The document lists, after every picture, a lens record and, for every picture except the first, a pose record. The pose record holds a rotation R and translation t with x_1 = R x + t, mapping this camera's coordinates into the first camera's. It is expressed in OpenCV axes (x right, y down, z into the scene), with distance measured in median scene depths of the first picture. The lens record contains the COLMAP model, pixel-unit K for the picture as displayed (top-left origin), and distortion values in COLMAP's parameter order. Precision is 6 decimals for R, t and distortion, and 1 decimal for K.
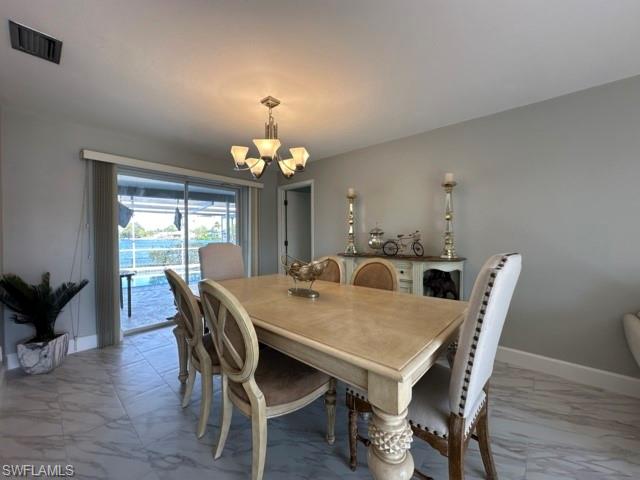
lens RADIAL K [[257.6, 0, 319.9], [0, 257.6, 238.5], [0, 0, 1]] dist [0.003463, 0.000076]
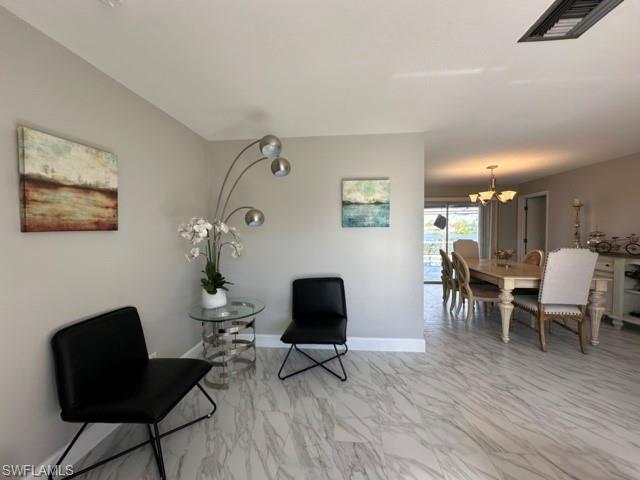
lens RADIAL K [[257.6, 0, 320.2], [0, 257.6, 238.3], [0, 0, 1]] dist [0.003463, 0.000076]
pose [[0.595347, 0.022589, -0.803151, 0.449079], [-0.004168, 0.999678, 0.025027, -0.032424], [0.803458, -0.011552, 0.595249, -0.878720]]
